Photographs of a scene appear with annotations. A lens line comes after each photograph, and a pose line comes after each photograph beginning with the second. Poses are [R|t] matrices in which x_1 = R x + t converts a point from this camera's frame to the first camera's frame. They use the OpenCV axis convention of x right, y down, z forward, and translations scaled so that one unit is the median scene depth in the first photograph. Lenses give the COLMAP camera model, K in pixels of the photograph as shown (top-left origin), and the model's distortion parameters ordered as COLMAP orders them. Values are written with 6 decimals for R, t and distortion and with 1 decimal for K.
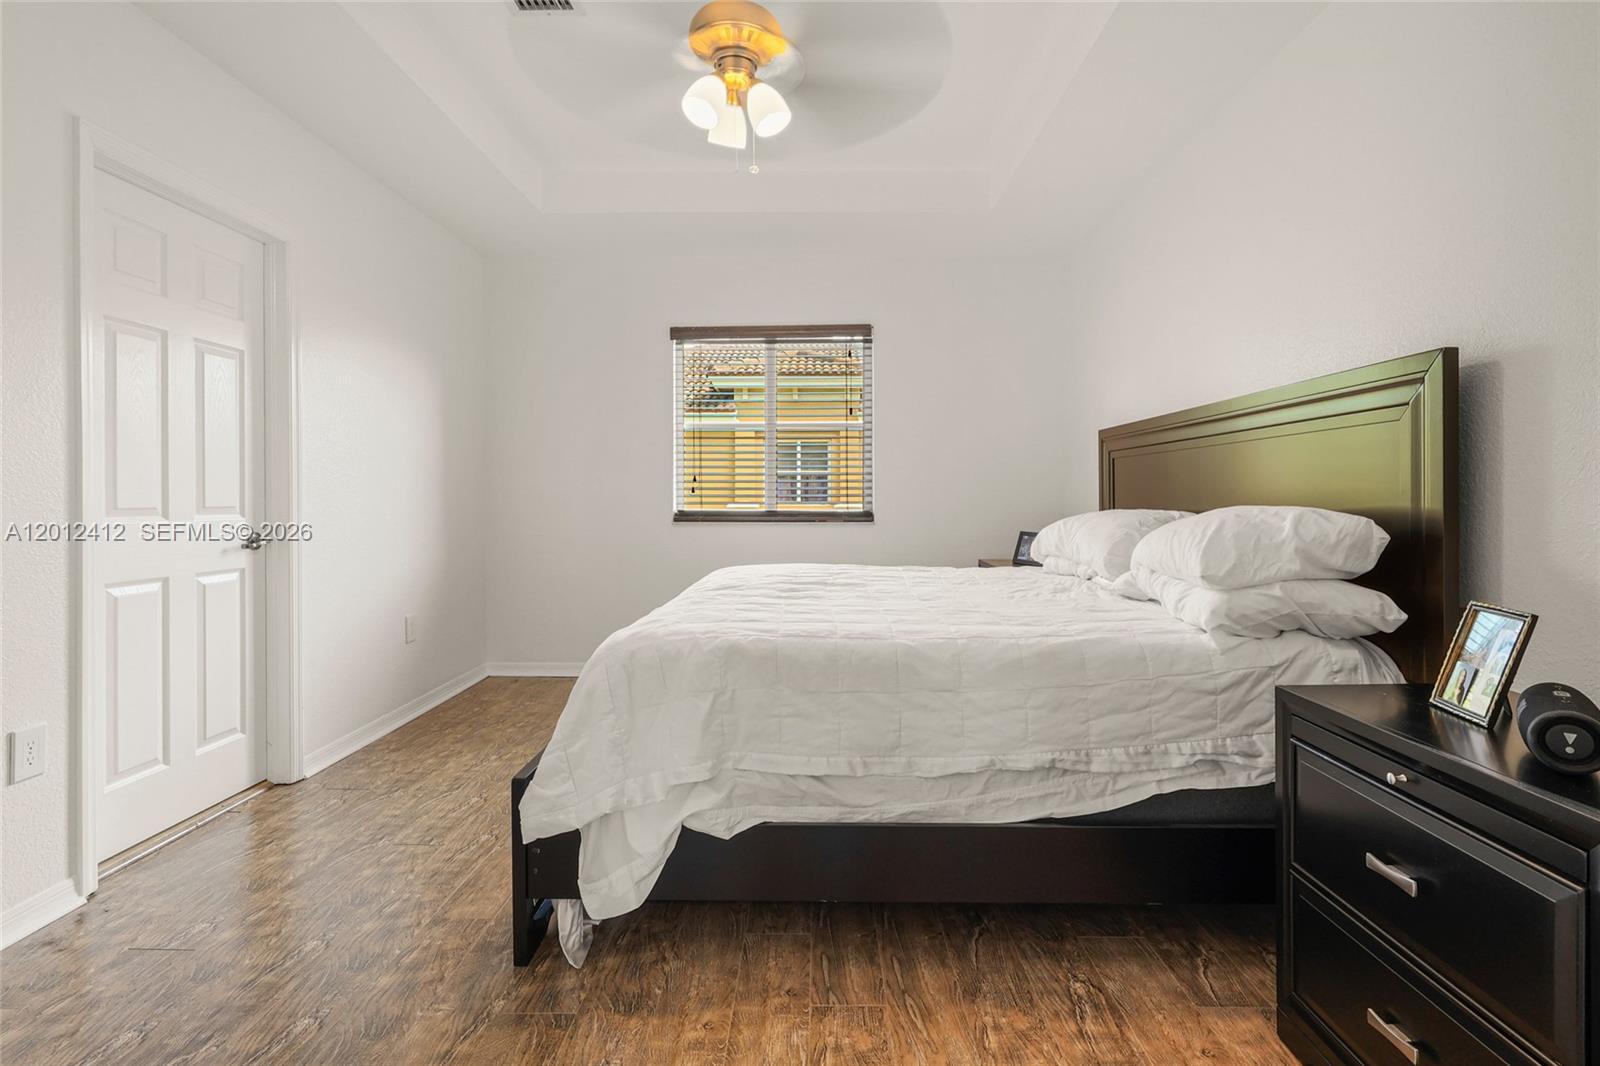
lens RADIAL K [[757.2, 0, 809.0], [0, 757.2, 500.4], [0, 0, 1]] dist [0.000182, 0.001094]
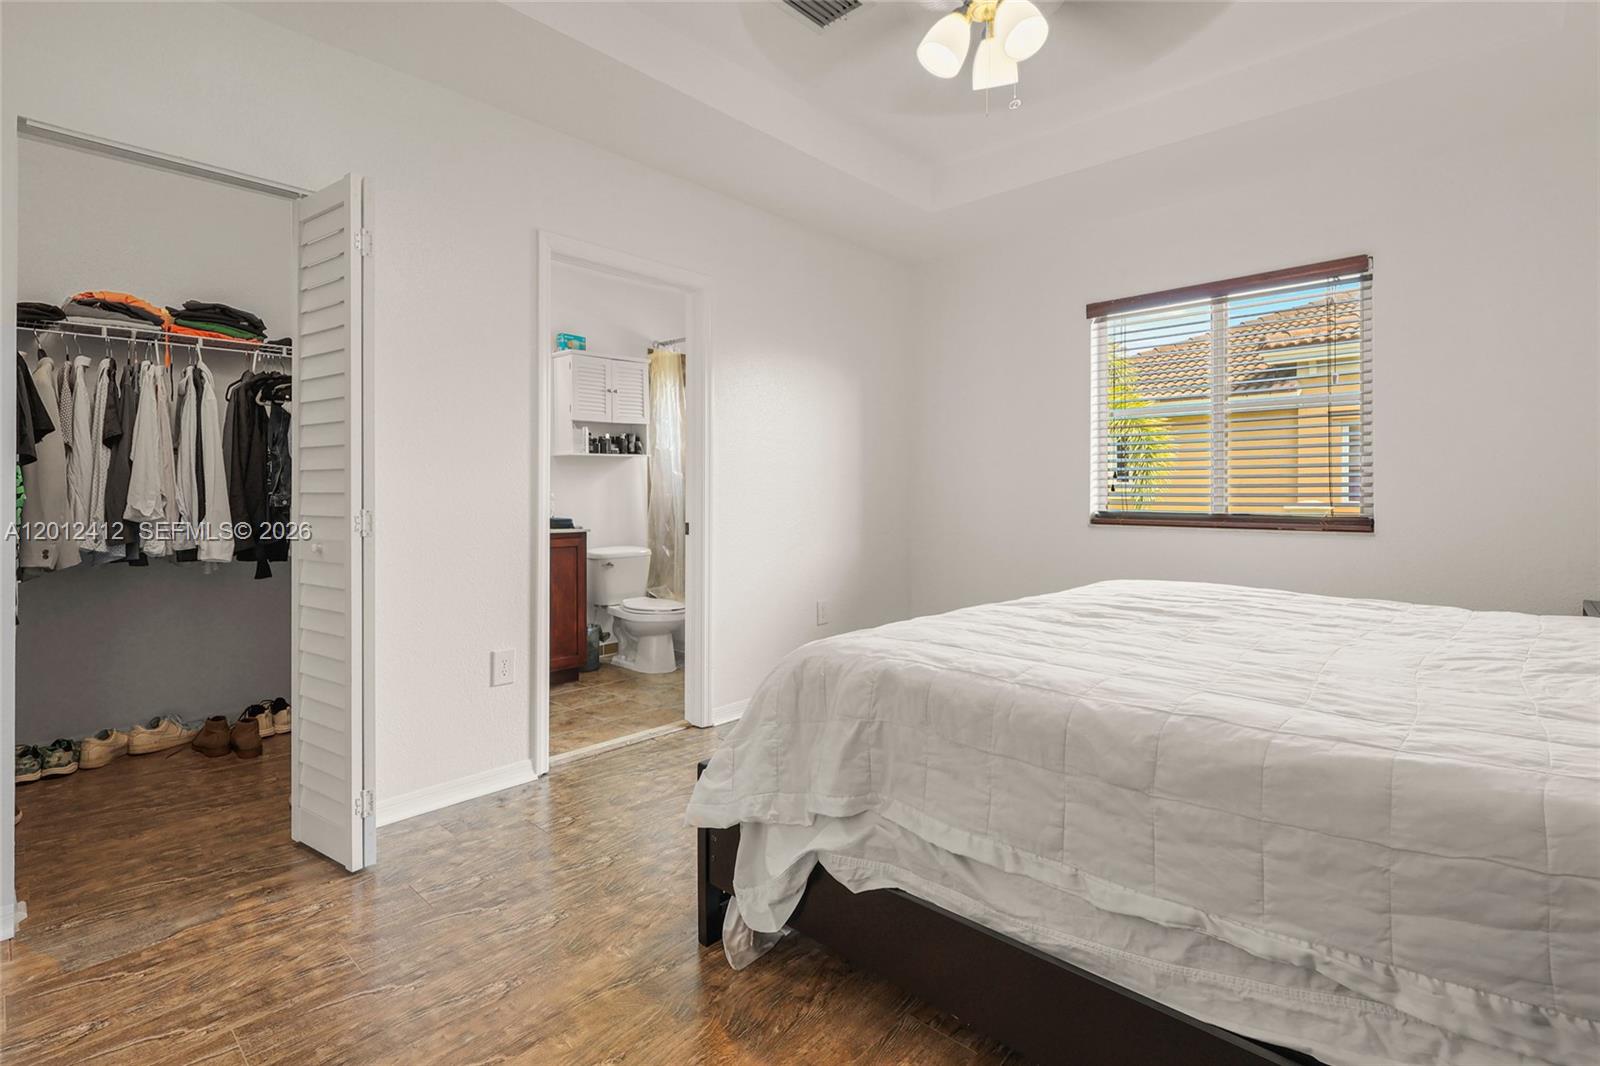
lens RADIAL K [[757.2, 0, 812.9], [0, 757.2, 490.6], [0, 0, 1]] dist [0.000182, 0.001094]
pose [[0.741669, -0.000605, -0.670766, 0.424035], [-0.005962, 0.999954, -0.007495, -0.005333], [0.670740, 0.009558, 0.741631, 0.312133]]
